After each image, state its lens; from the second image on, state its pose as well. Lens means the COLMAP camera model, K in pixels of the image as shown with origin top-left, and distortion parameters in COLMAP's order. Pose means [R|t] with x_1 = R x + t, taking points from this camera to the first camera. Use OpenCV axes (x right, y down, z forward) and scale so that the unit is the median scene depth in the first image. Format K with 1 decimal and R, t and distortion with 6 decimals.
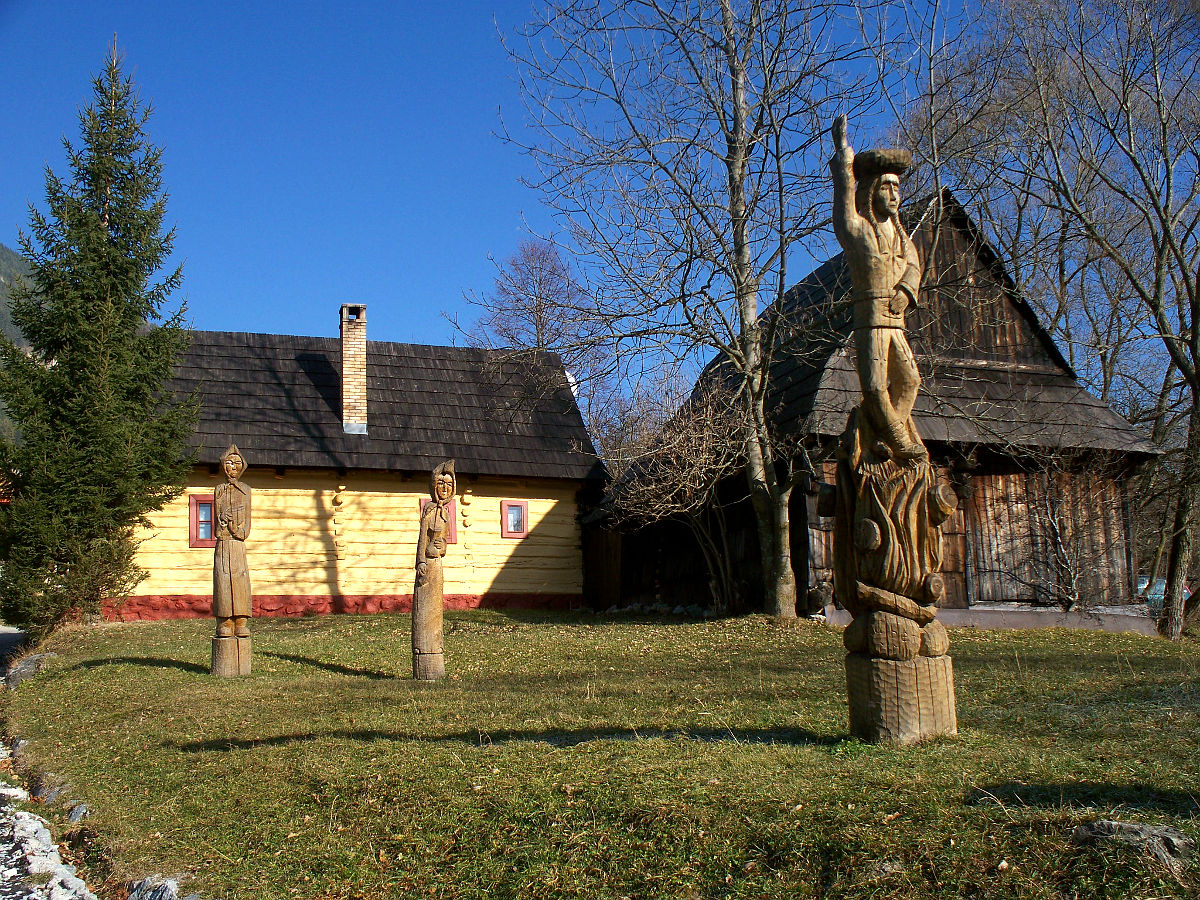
lens RADIAL K [[1269.8, 0, 600.8], [0, 1269.8, 490.2], [0, 0, 1]] dist [-0.242427, 0.306786]
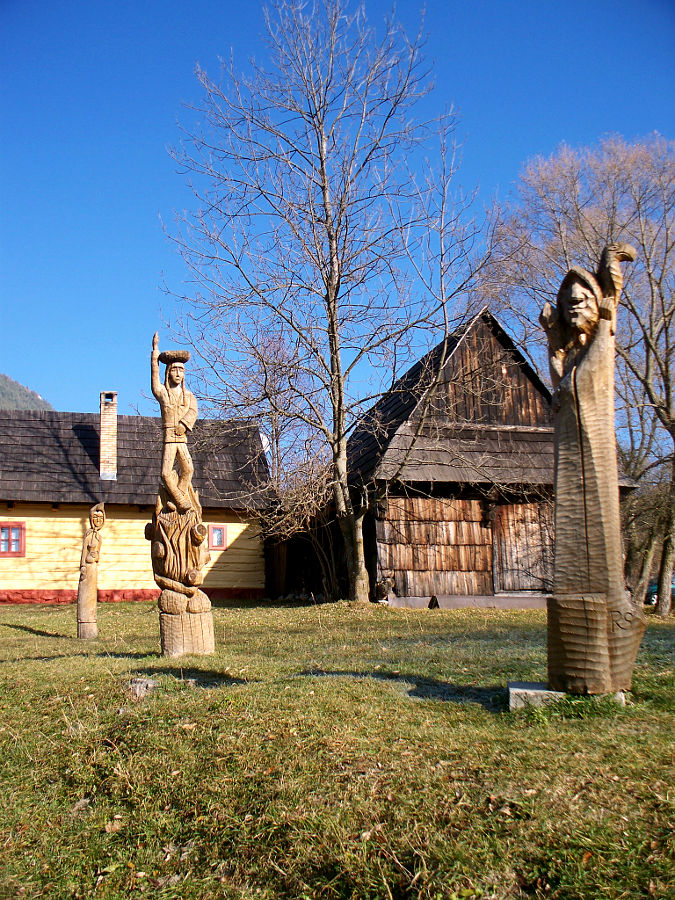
lens RADIAL K [[952.4, 0, 337.5], [0, 952.4, 450.0], [0, 0, 1]] dist [-0.242427, 0.306786]
pose [[0.999459, -0.014103, -0.029711, 0.140283], [0.012120, 0.997753, -0.065895, -0.005181], [0.030573, 0.065499, 0.997384, -0.120895]]
